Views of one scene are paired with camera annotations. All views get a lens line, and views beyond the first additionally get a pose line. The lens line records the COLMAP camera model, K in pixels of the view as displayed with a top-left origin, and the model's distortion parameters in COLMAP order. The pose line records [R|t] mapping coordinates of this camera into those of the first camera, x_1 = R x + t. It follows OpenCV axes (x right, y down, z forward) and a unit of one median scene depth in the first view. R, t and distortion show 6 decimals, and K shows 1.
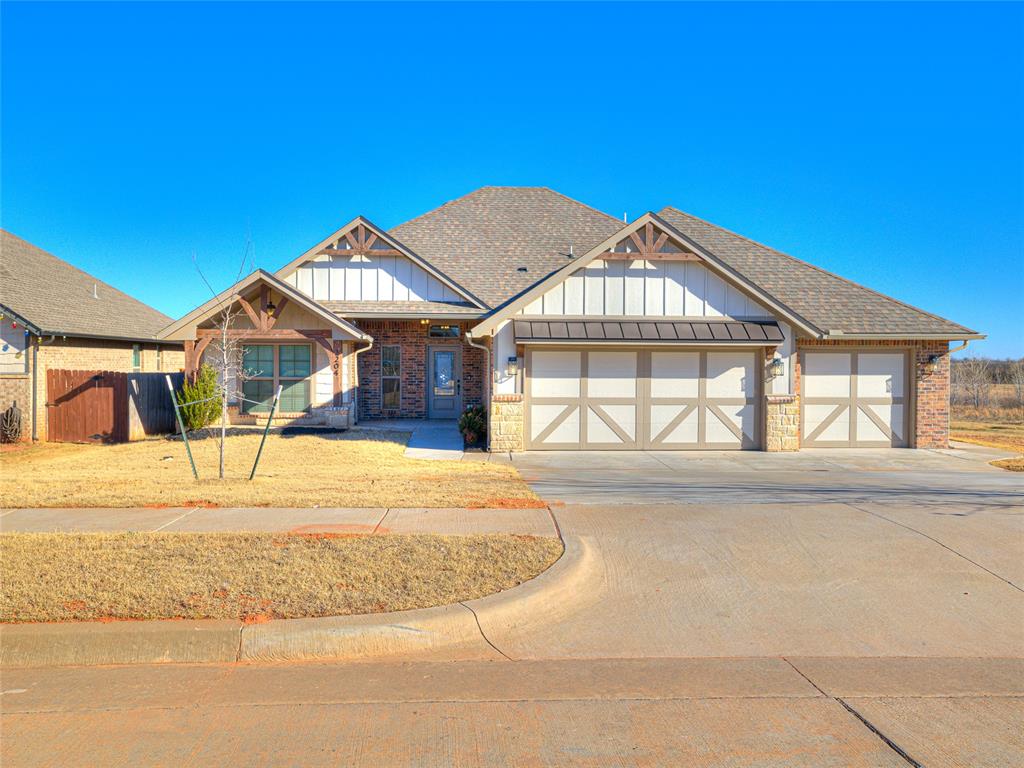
lens RADIAL K [[819.8, 0, 512.1], [0, 819.8, 388.0], [0, 0, 1]] dist [0.012892, -0.009095]
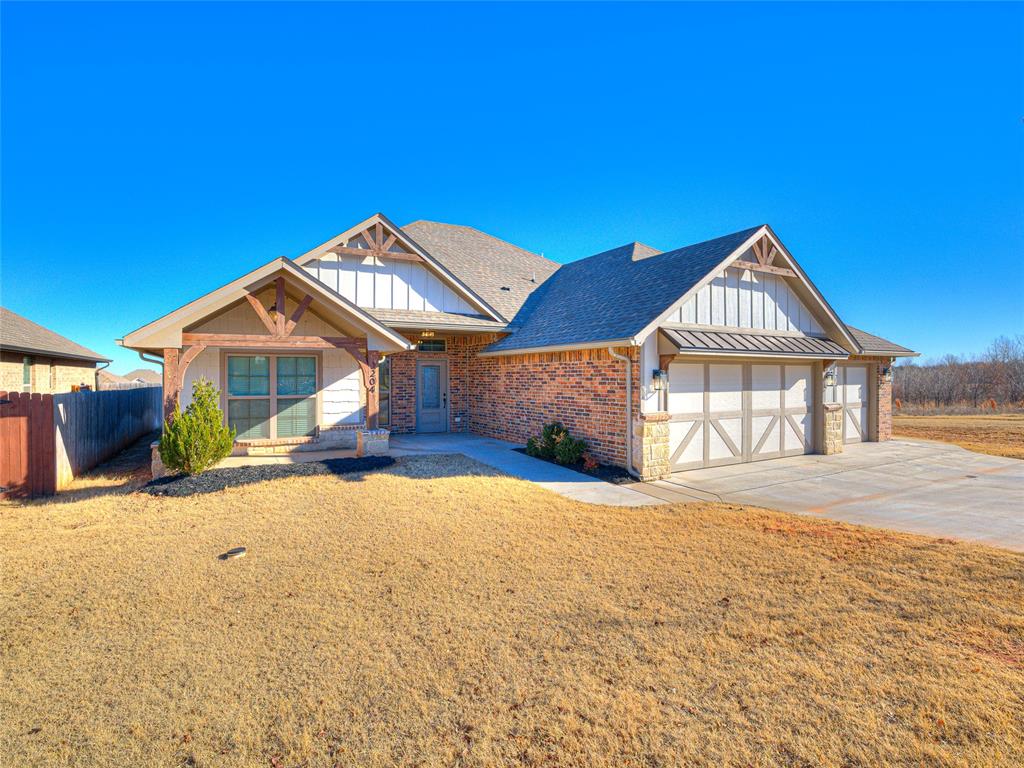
lens RADIAL K [[503.7, 0, 508.6], [0, 503.7, 380.9], [0, 0, 1]] dist [-0.023052, 0.003222]
pose [[0.907833, -0.010014, 0.419212, -0.303037], [0.018746, 0.999685, -0.016716, -0.016154], [-0.418912, 0.023034, 0.907734, 0.473143]]
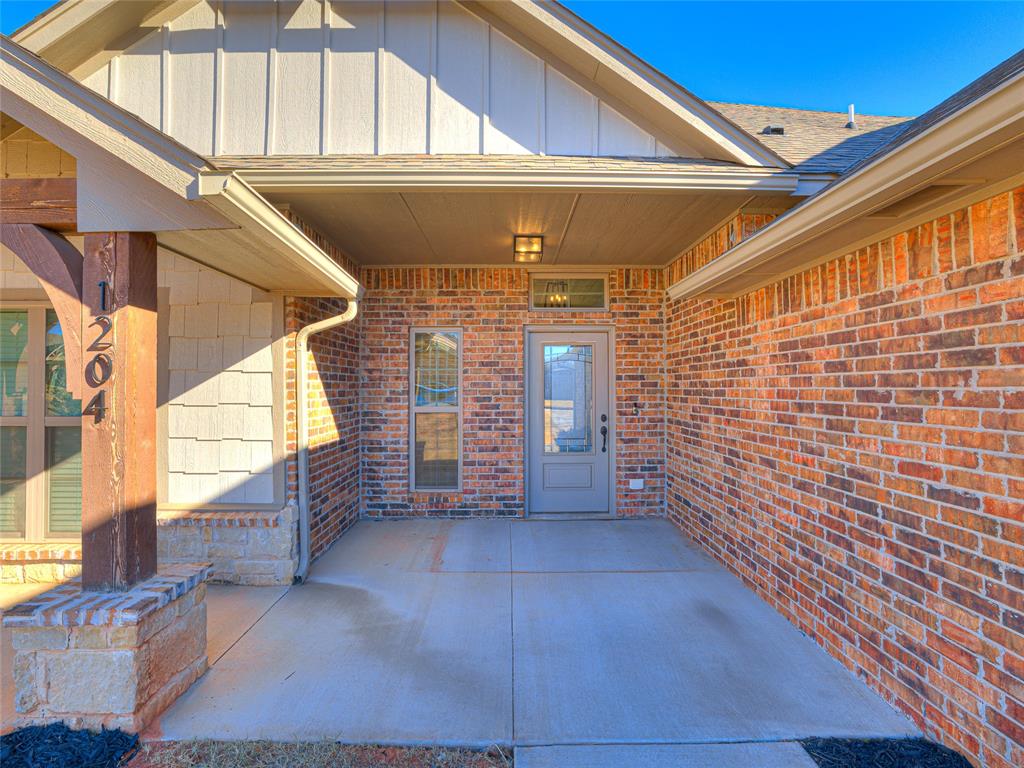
lens RADIAL K [[503.7, 0, 511.3], [0, 503.7, 380.9], [0, 0, 1]] dist [-0.023052, 0.003222]
pose [[0.998006, -0.006986, -0.062737, -0.112789], [0.004265, 0.999049, -0.043397, -0.019255], [0.062980, 0.043043, 0.997086, 0.890636]]
